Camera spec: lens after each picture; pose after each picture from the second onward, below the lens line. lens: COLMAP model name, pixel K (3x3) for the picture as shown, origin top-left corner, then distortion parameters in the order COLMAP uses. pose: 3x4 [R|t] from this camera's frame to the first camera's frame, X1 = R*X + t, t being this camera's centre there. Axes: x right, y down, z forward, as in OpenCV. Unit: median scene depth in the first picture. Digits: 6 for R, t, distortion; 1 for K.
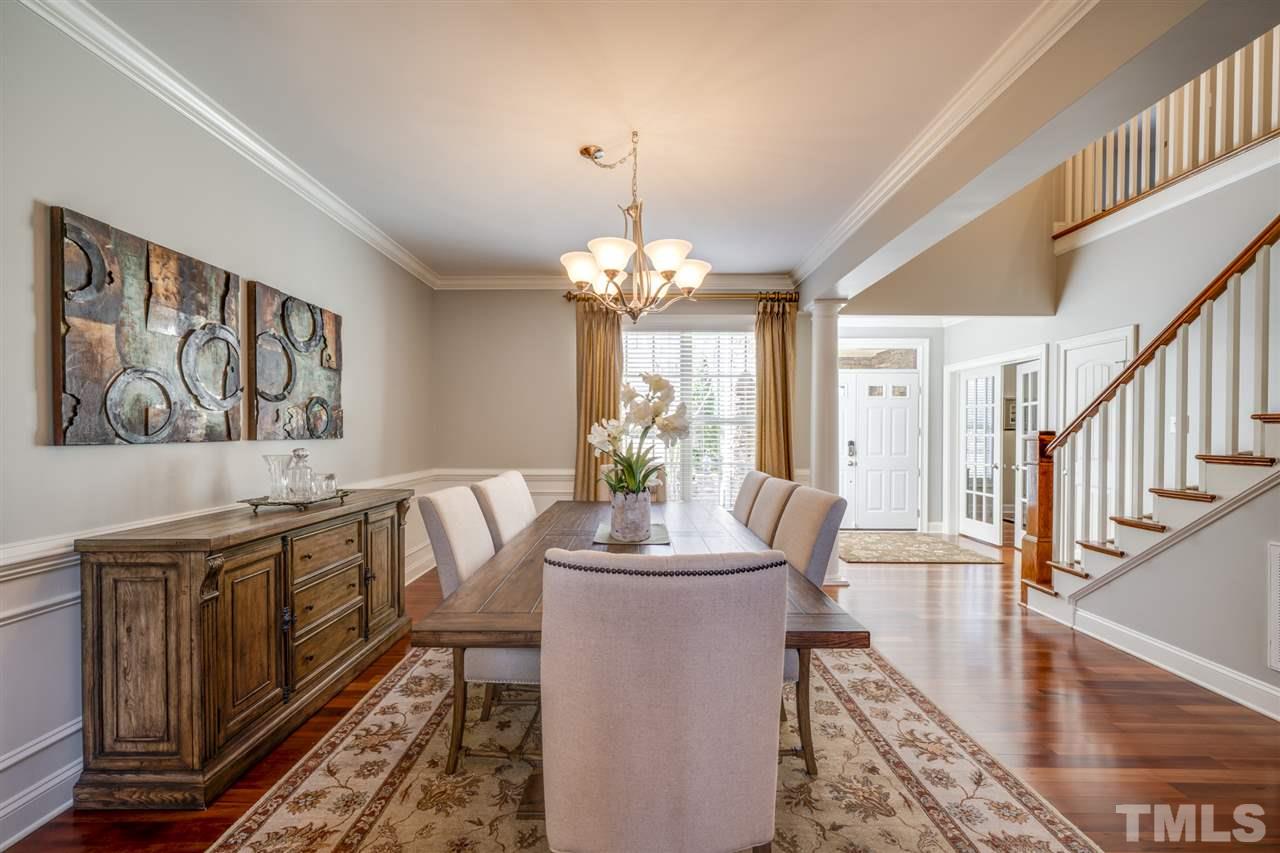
lens RADIAL K [[543.8, 0, 628.0], [0, 543.8, 433.9], [0, 0, 1]] dist [-0.002418, 0.000139]
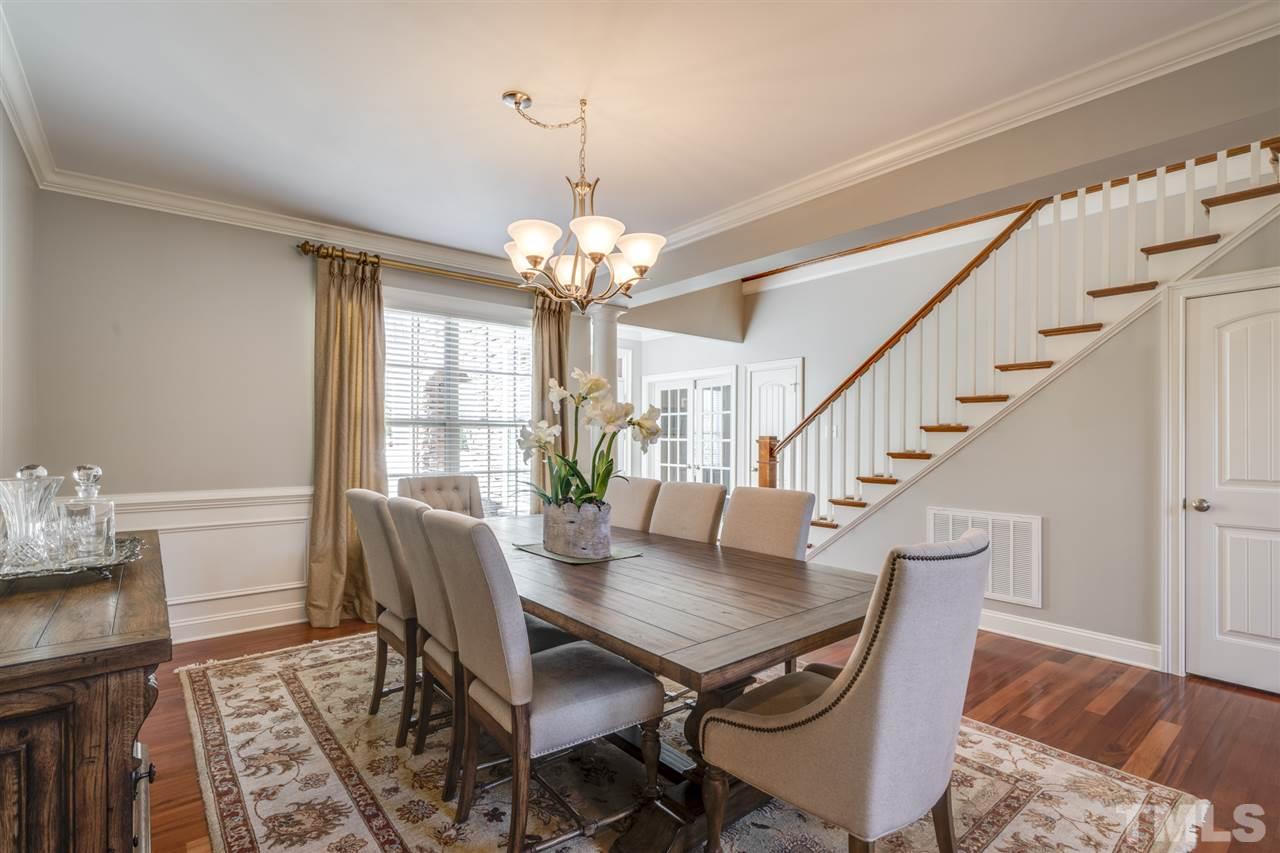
lens RADIAL K [[607.1, 0, 646.0], [0, 607.1, 435.3], [0, 0, 1]] dist [0.000340, -0.000619]
pose [[0.761077, 0.004148, 0.648648, -0.333837], [-0.000745, 0.999984, -0.005520, 0.000514], [-0.648661, 0.003718, 0.761069, 0.107808]]
